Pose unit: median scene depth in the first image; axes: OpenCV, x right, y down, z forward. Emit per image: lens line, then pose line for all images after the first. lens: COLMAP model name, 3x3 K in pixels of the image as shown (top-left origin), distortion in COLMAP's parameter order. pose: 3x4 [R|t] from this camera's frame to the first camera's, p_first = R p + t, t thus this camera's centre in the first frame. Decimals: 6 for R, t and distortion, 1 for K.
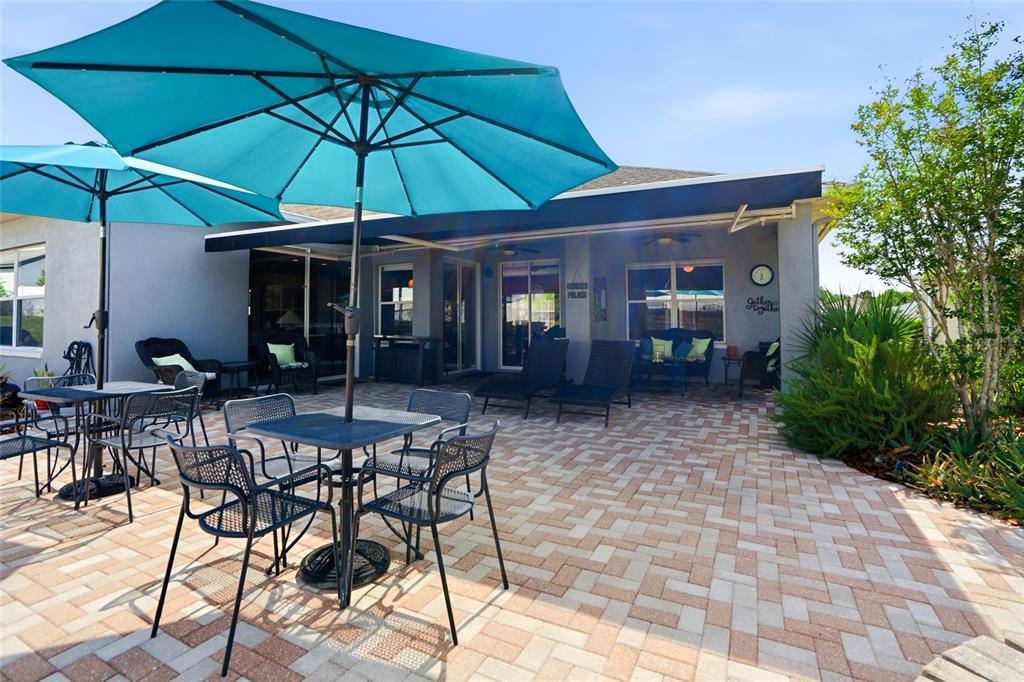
lens RADIAL K [[512.6, 0, 508.3], [0, 512.6, 324.2], [0, 0, 1]] dist [-0.068251, 0.025799]
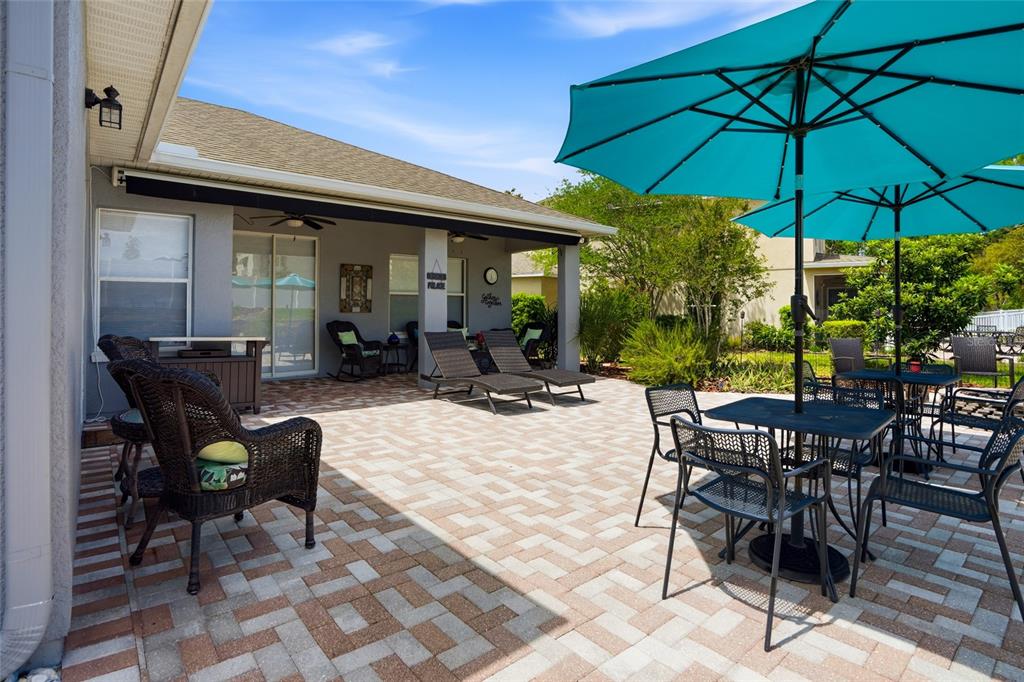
lens RADIAL K [[512.6, 0, 508.3], [0, 512.6, 324.2], [0, 0, 1]] dist [-0.068251, 0.025799]
pose [[0.408364, -0.017864, 0.912644, -0.839939], [0.002842, 0.999829, 0.018299, -0.001946], [-0.912815, -0.004879, 0.408345, 0.570685]]
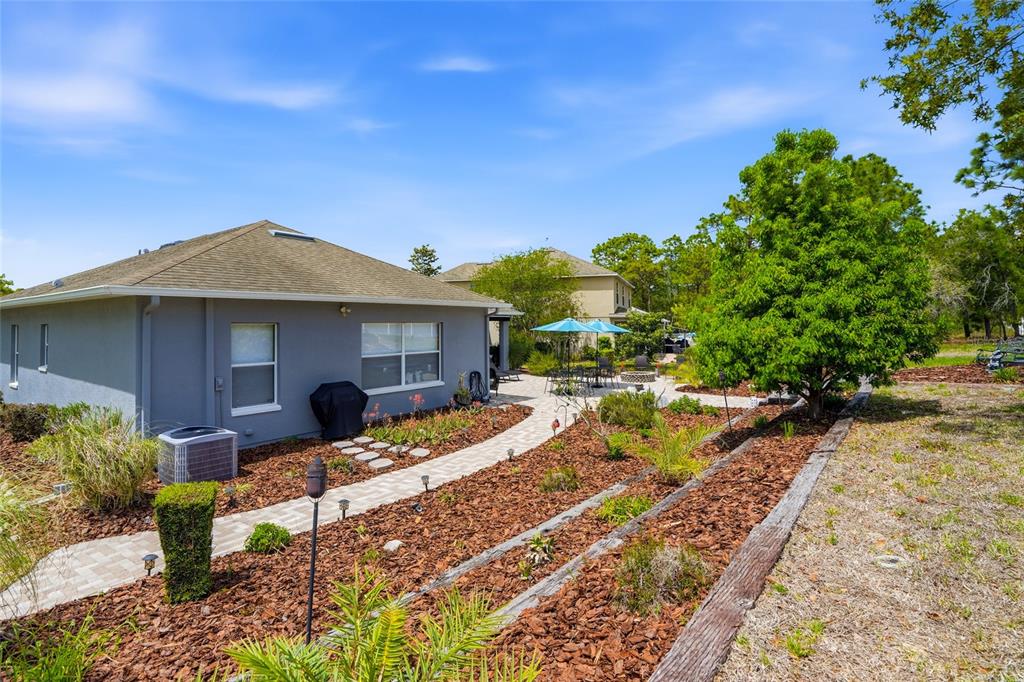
lens RADIAL K [[512.6, 0, 508.3], [0, 512.6, 324.2], [0, 0, 1]] dist [-0.068251, 0.025799]
pose [[0.158936, -0.000418, 0.987289, -2.957136], [0.009475, 0.999955, -0.001102, -0.167435], [-0.987243, 0.009529, 0.158932, 0.420573]]
